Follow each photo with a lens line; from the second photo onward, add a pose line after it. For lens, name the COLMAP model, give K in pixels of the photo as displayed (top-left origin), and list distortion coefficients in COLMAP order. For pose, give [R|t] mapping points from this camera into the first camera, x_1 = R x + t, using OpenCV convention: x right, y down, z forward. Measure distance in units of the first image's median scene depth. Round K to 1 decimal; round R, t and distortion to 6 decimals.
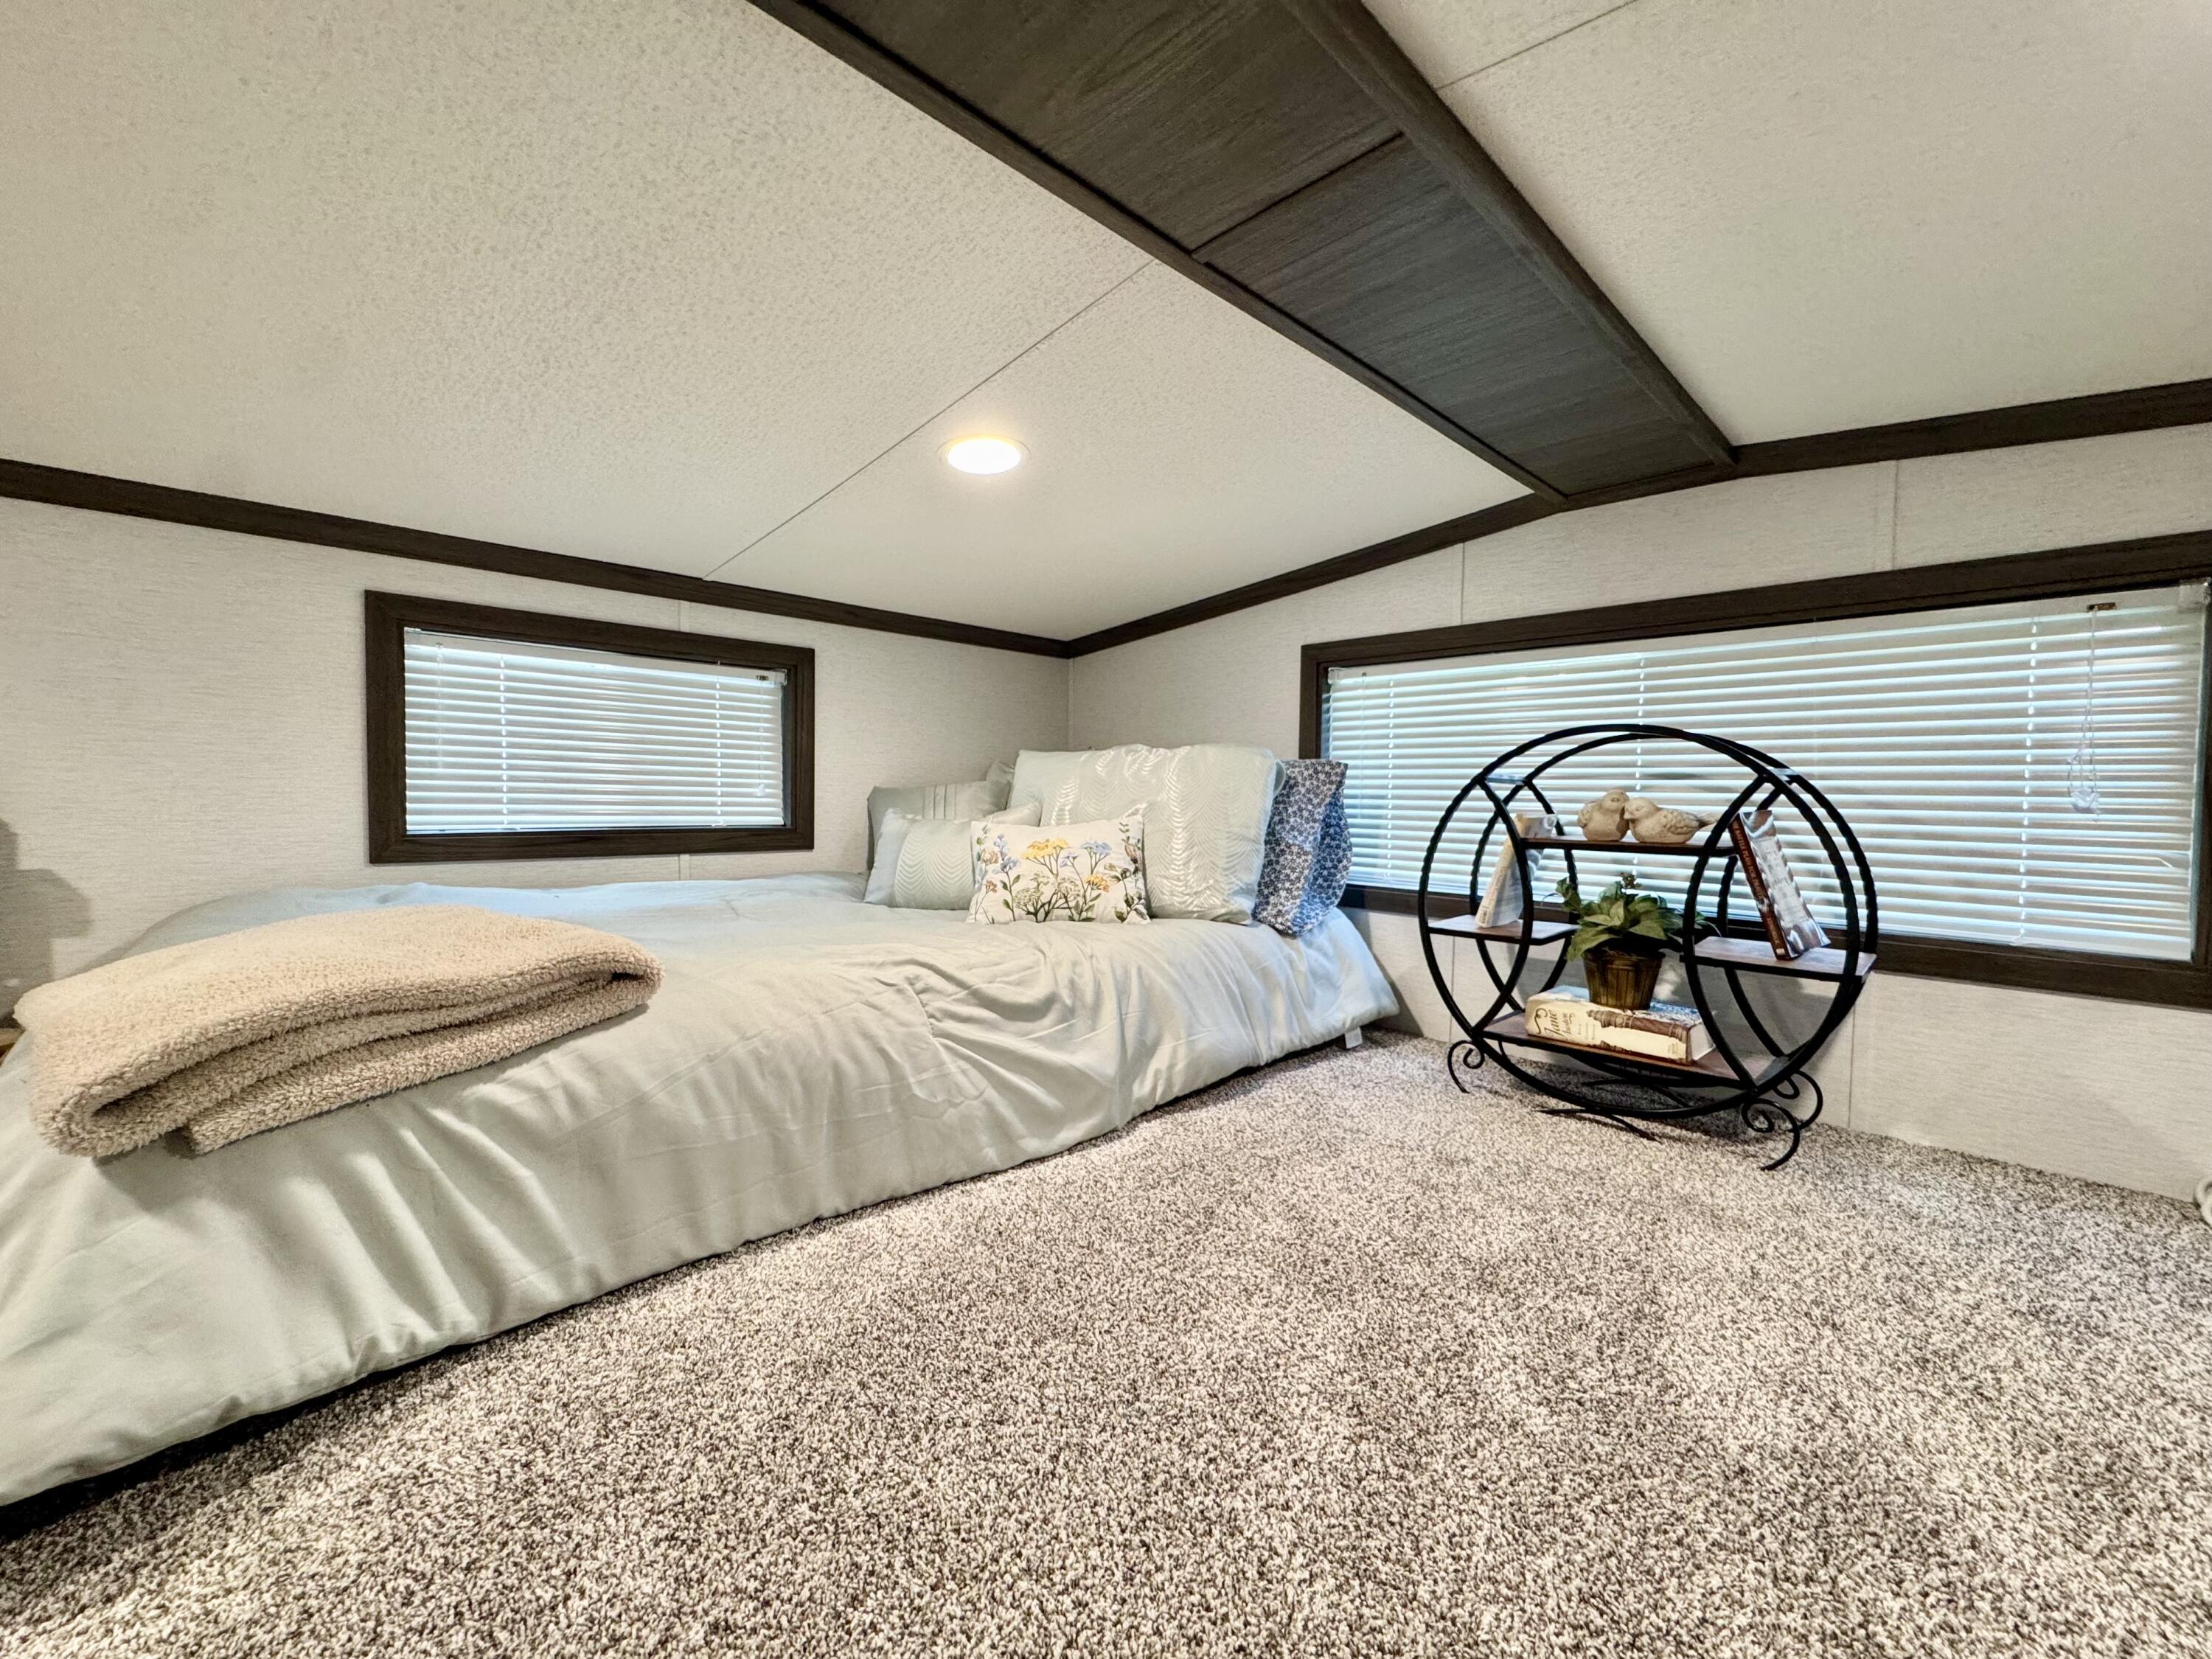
lens RADIAL K [[883.6, 0, 1098.2], [0, 883.6, 829.5], [0, 0, 1]] dist [-0.003235, 0.000335]
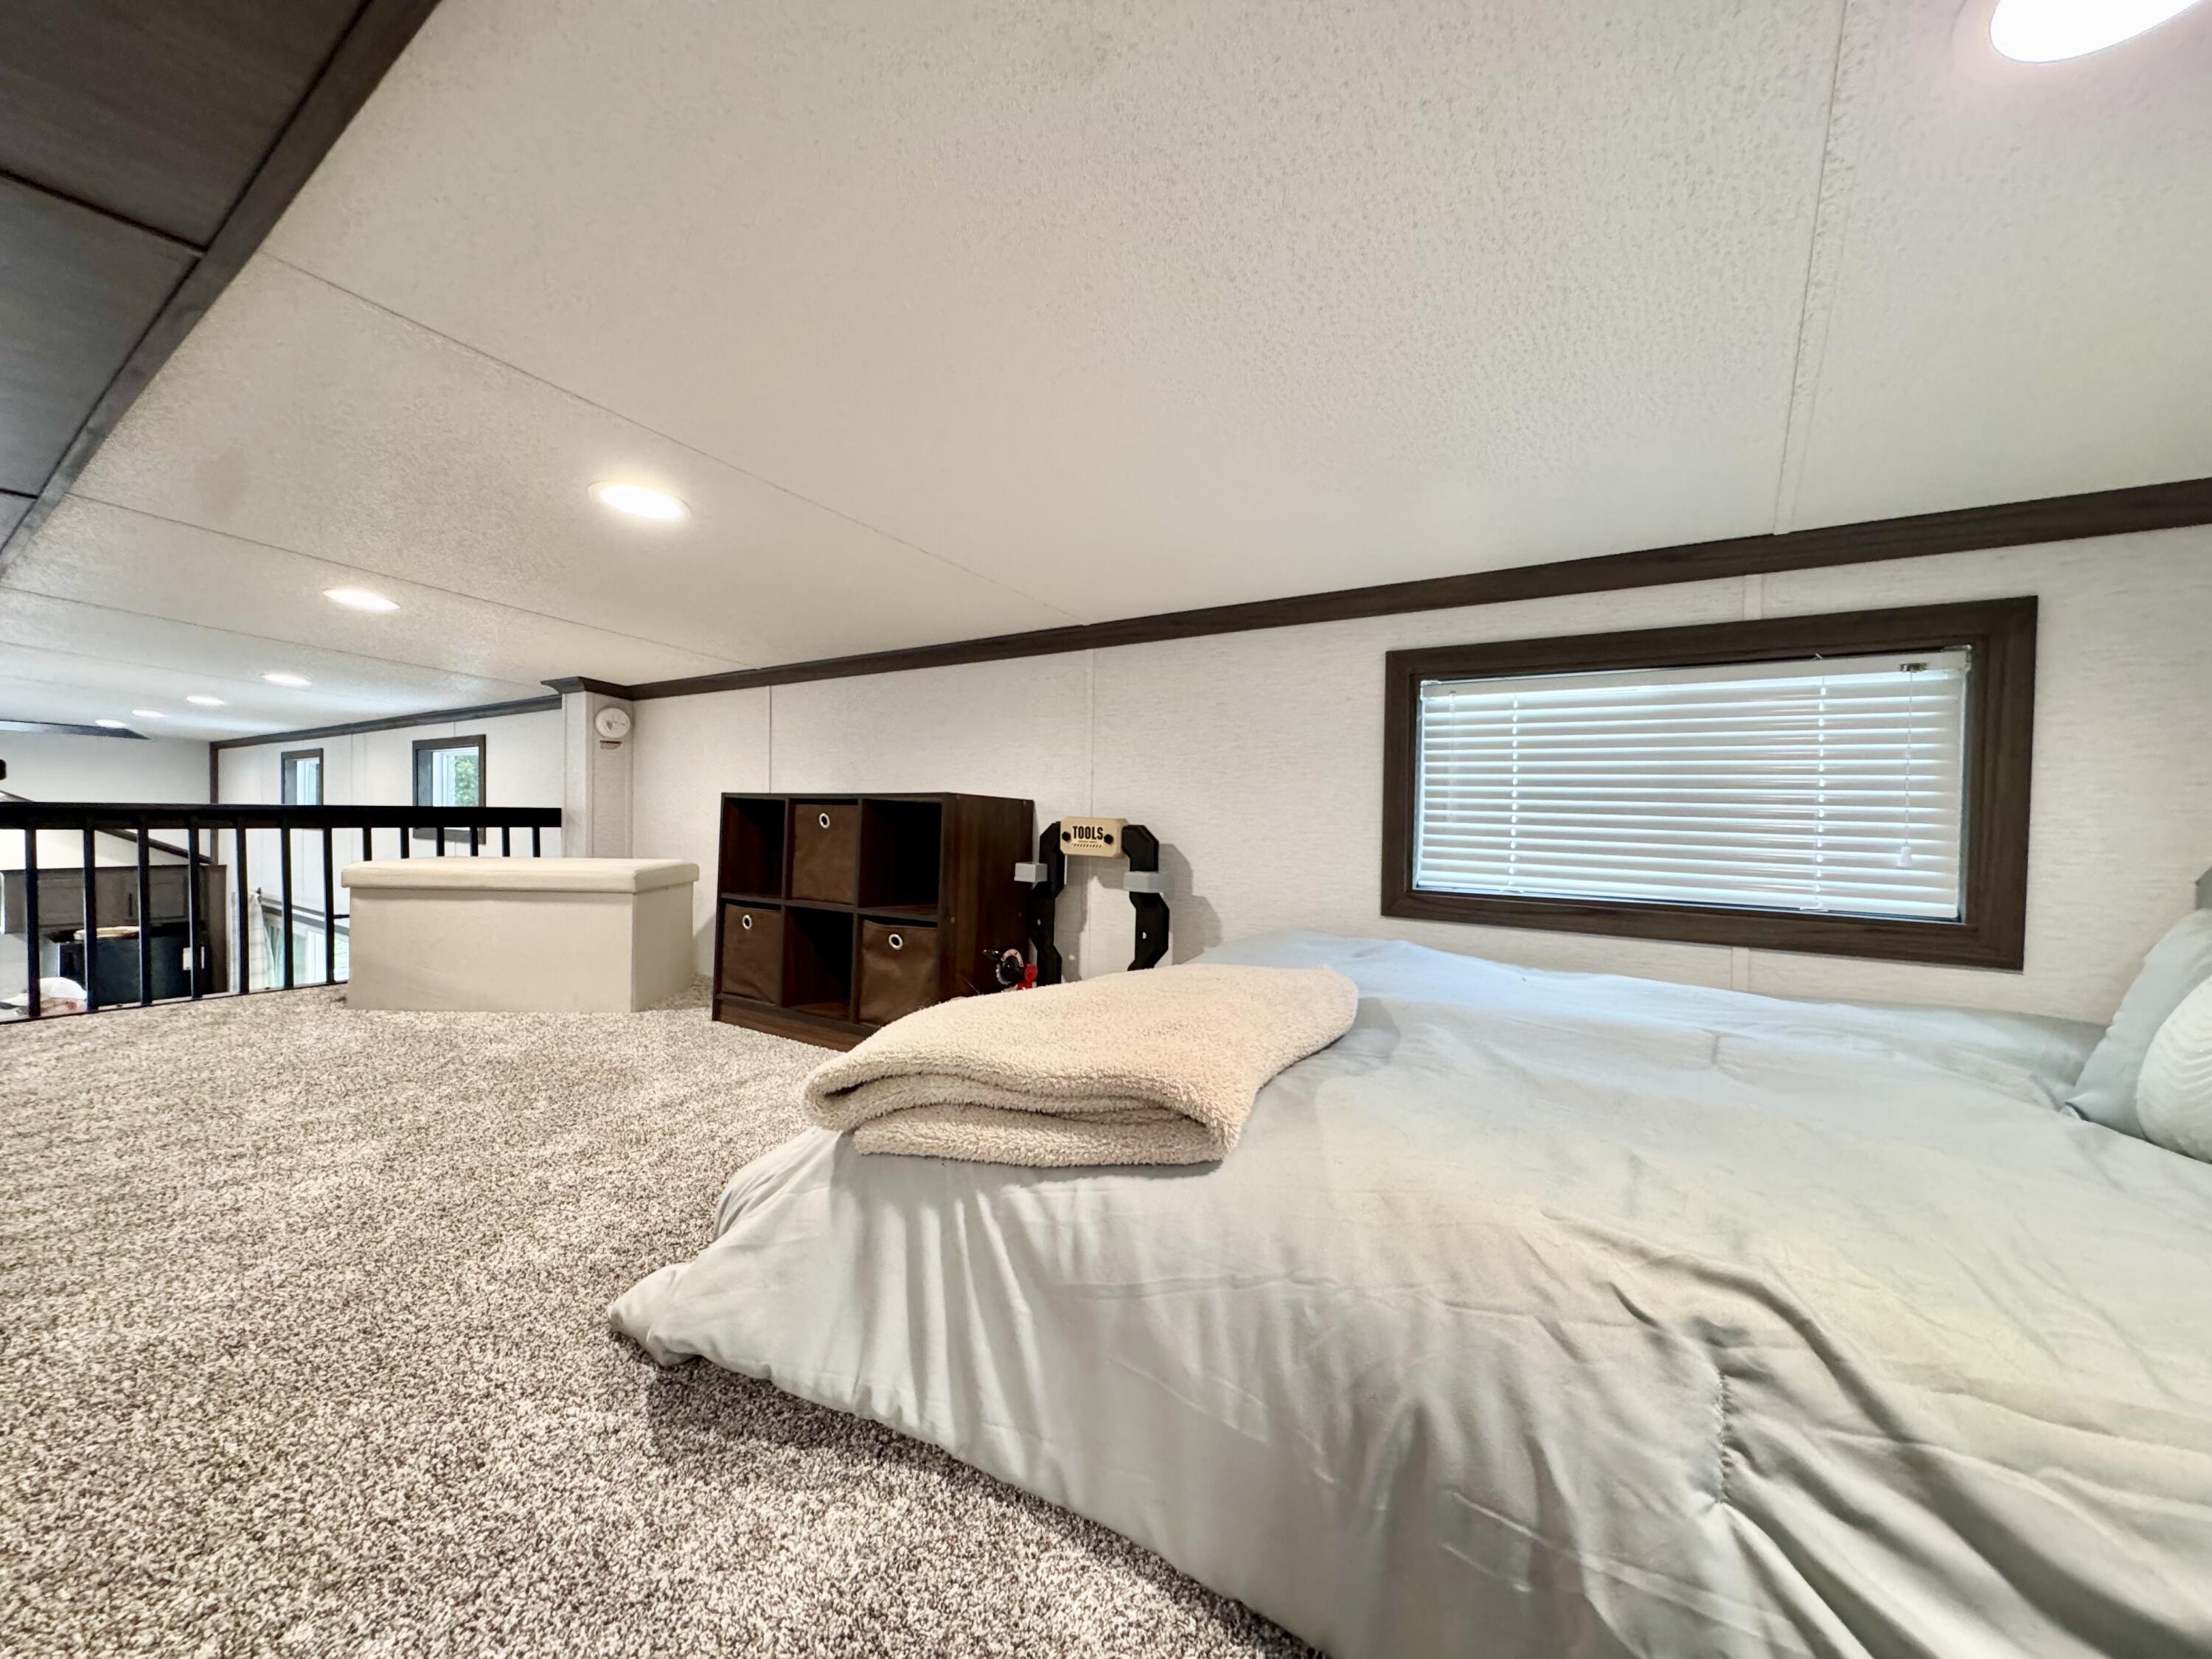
lens RADIAL K [[883.6, 0, 1105.6], [0, 883.6, 824.5], [0, 0, 1]] dist [-0.003235, 0.000335]
pose [[0.197021, 0.009417, -0.980354, 0.128382], [-0.050716, 0.998713, -0.000599, -0.053928], [0.979087, 0.049837, 0.197245, 0.502724]]
